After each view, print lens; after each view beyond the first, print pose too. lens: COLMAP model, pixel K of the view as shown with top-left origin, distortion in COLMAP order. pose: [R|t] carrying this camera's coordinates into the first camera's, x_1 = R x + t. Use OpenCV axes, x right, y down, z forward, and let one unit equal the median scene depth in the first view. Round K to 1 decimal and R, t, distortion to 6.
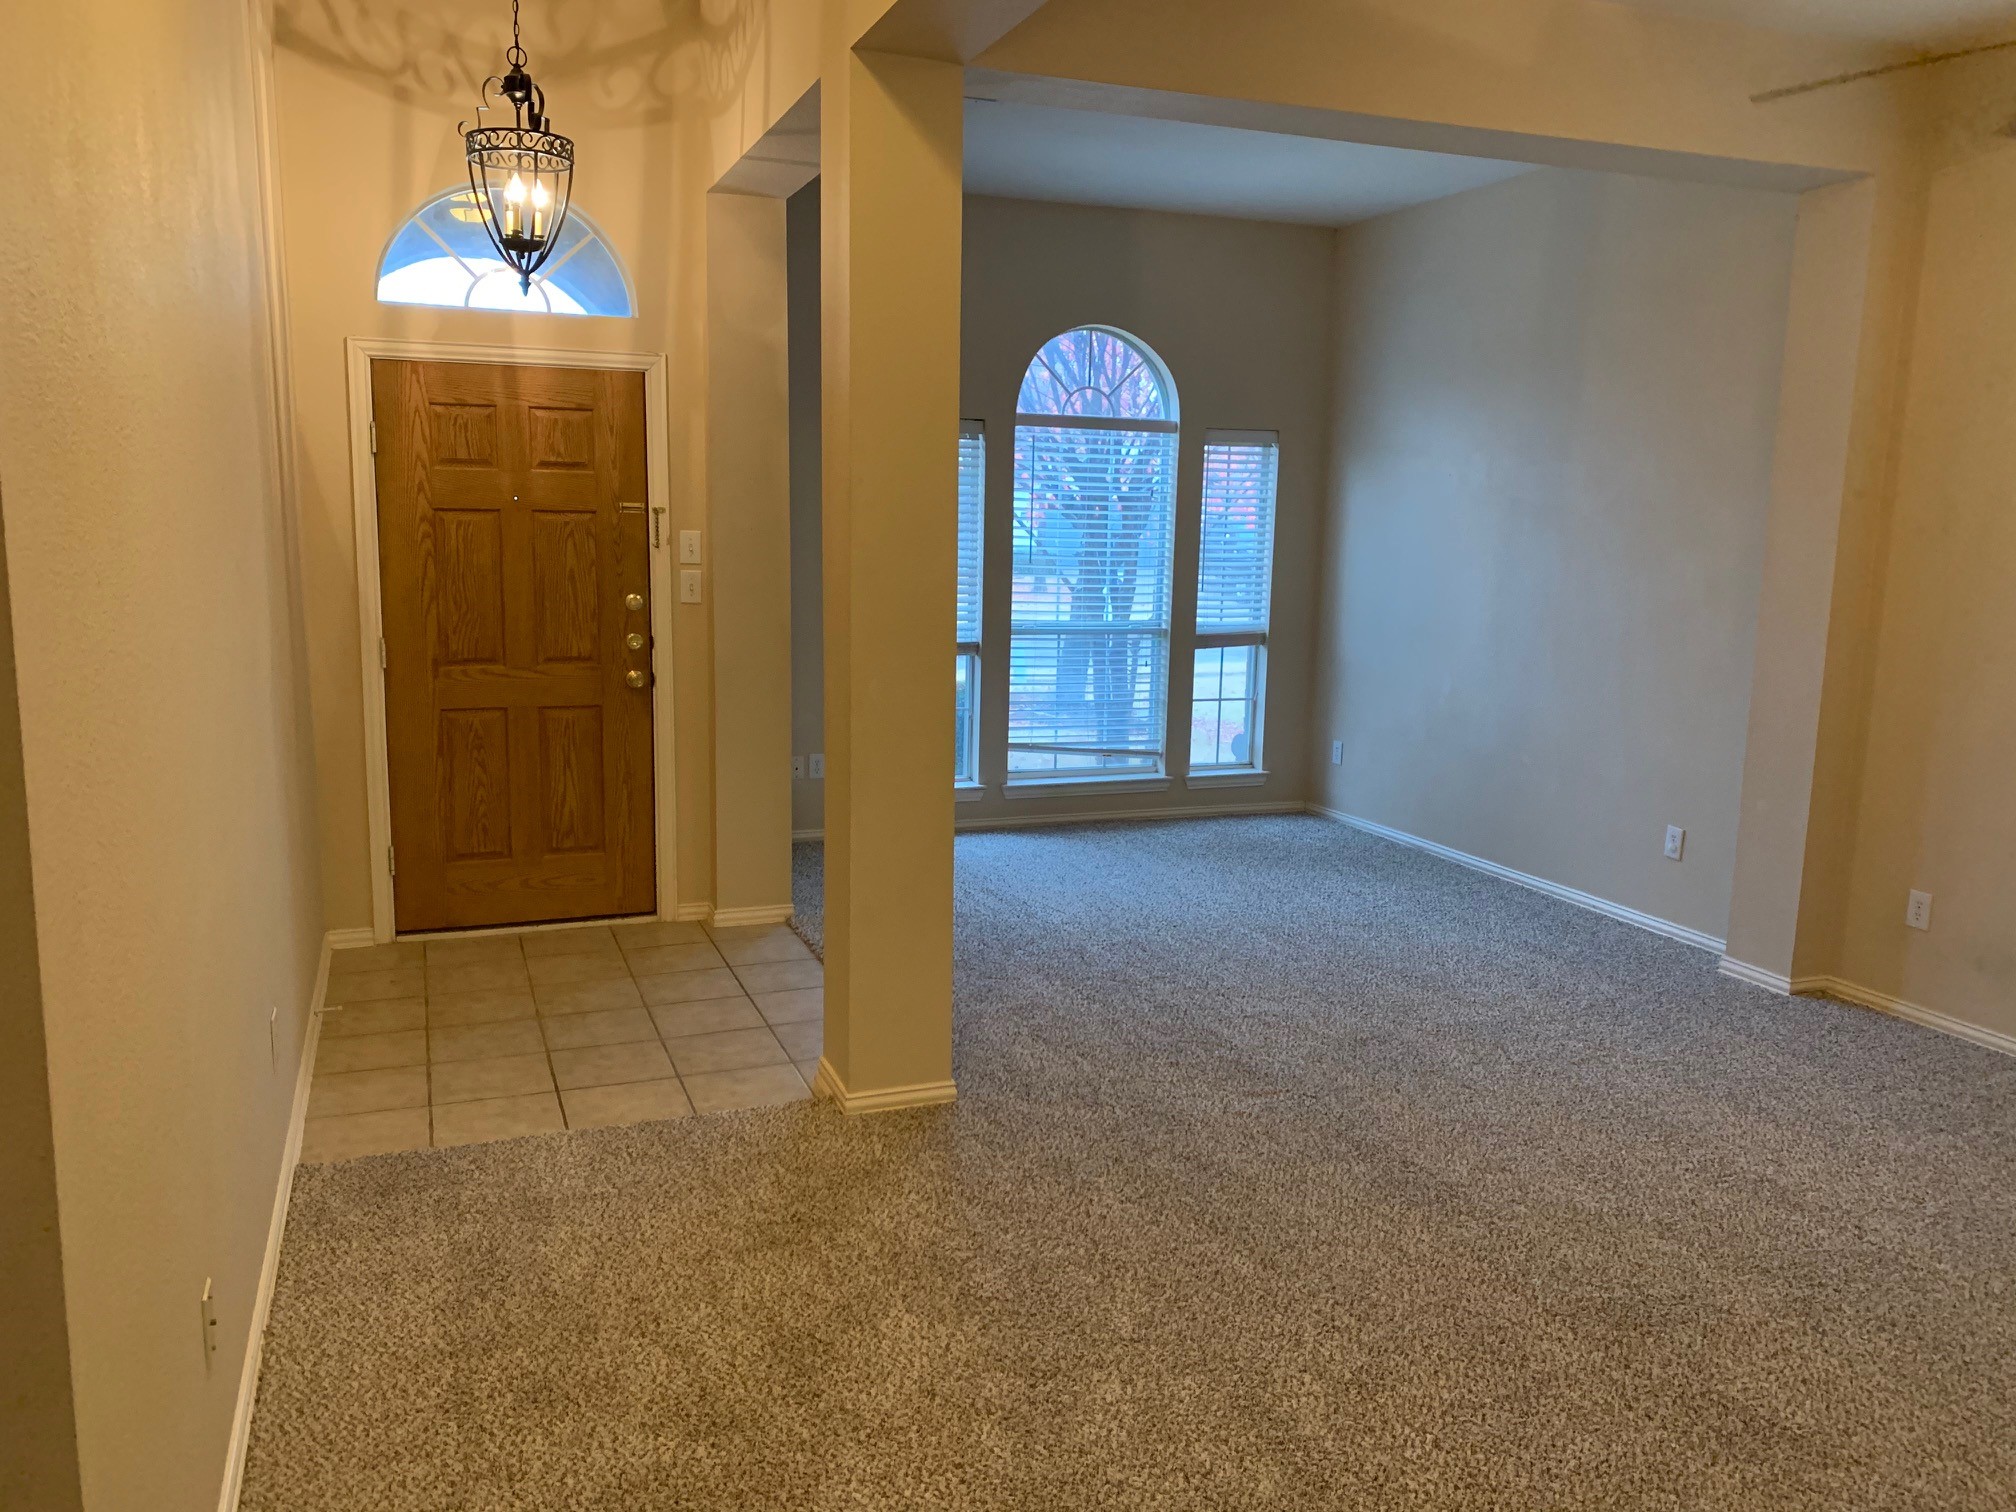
lens RADIAL K [[1523.1, 0, 1007.3], [0, 1523.1, 681.8], [0, 0, 1]] dist [0.066865, -0.062258]
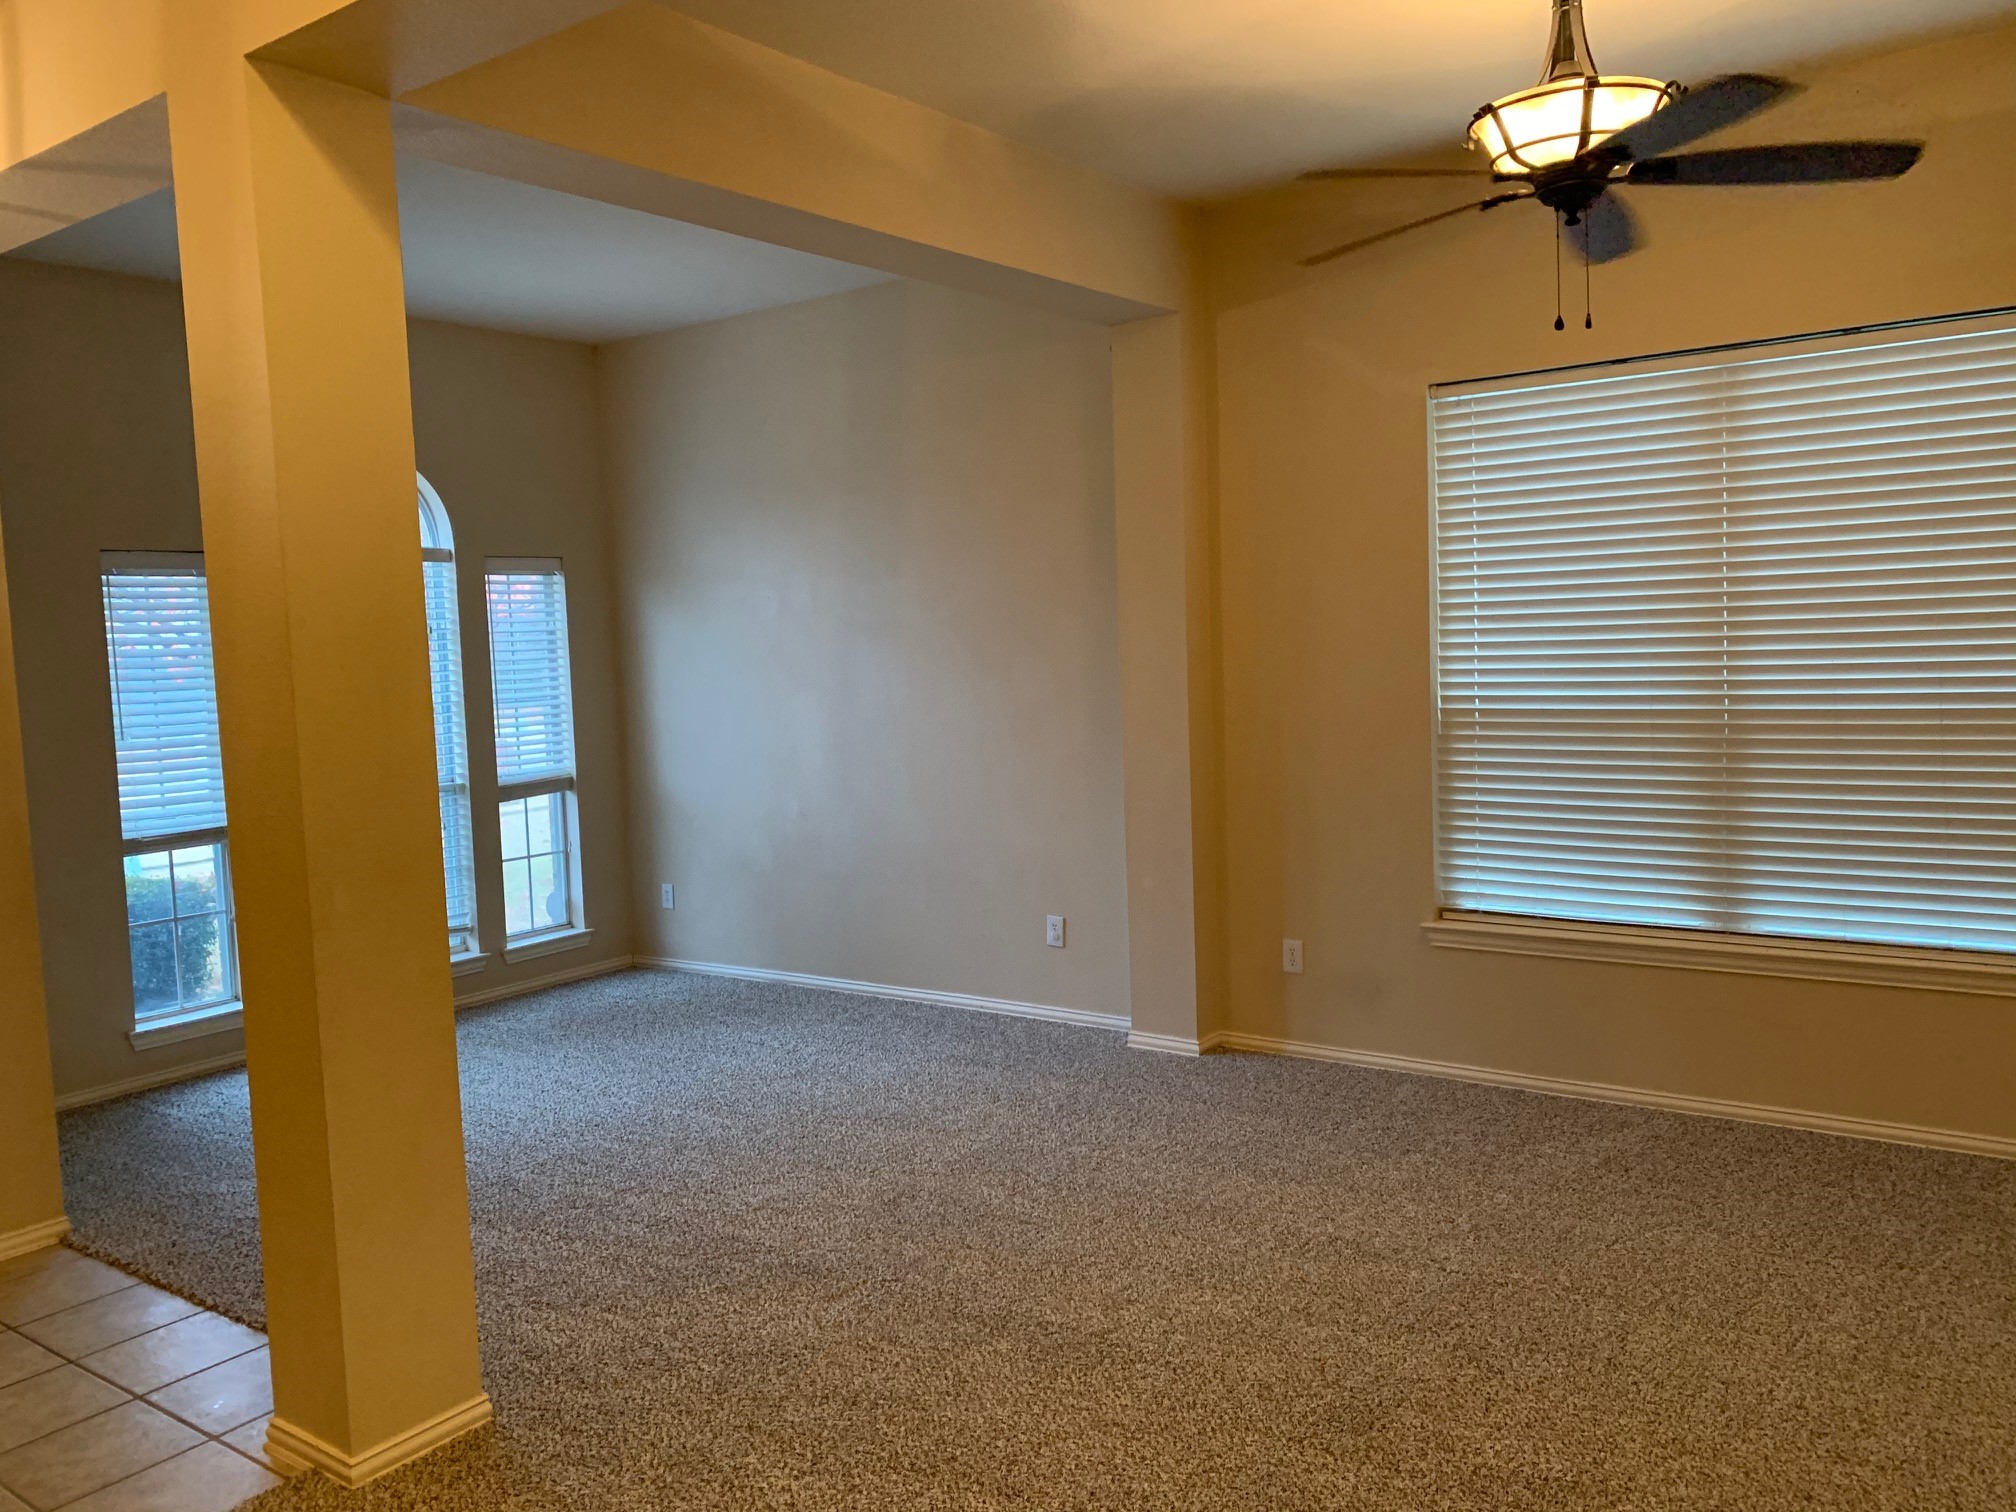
lens RADIAL K [[1536.3, 0, 1004.4], [0, 1536.3, 712.0], [0, 0, 1]] dist [0.091613, -0.116741]
pose [[0.844247, -0.085318, 0.529120, -0.151226], [0.119384, 0.992381, -0.030468, -0.018158], [-0.522489, 0.088891, 0.848000, 0.126456]]
